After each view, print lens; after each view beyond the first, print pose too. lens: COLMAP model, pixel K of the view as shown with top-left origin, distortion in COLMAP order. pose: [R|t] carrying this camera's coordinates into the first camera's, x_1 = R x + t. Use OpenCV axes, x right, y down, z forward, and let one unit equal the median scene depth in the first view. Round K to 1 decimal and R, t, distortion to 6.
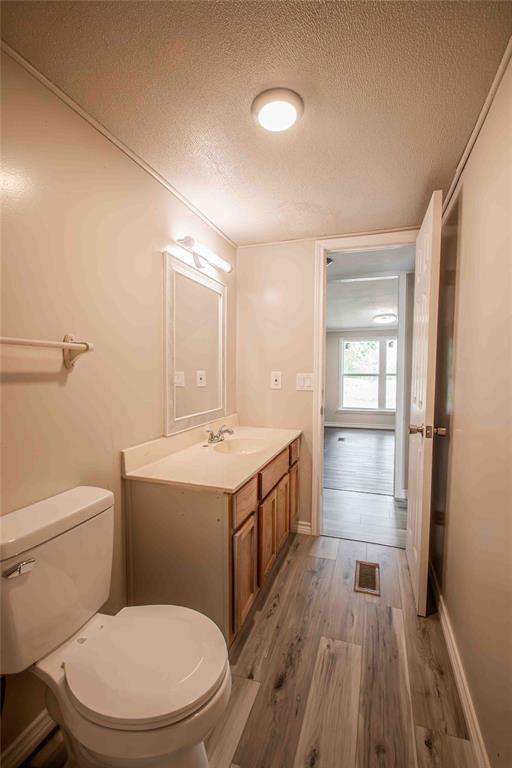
lens RADIAL K [[338.8, 0, 259.8], [0, 338.8, 385.8], [0, 0, 1]] dist [0.009131, -0.013561]
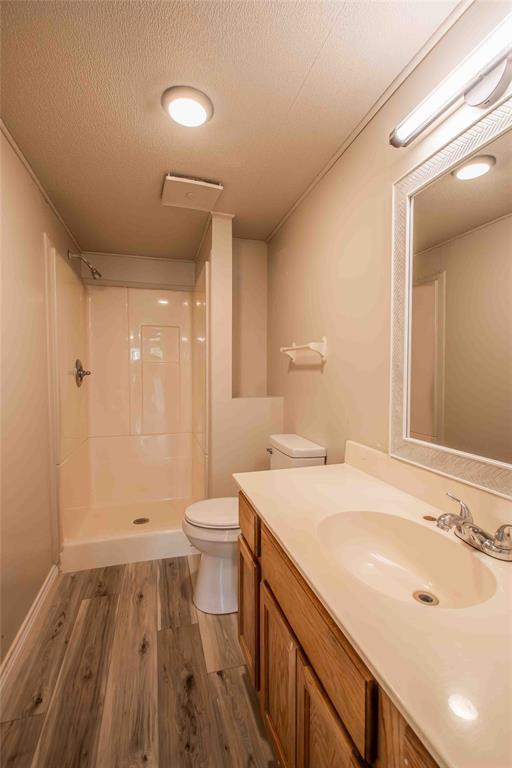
lens RADIAL K [[338.8, 0, 259.8], [0, 338.8, 385.8], [0, 0, 1]] dist [0.009131, -0.013561]
pose [[-0.809266, 0.023759, -0.586961, 0.429957], [-0.028269, 0.996449, 0.079310, -0.047236], [0.586761, 0.080776, -0.805721, 1.769454]]
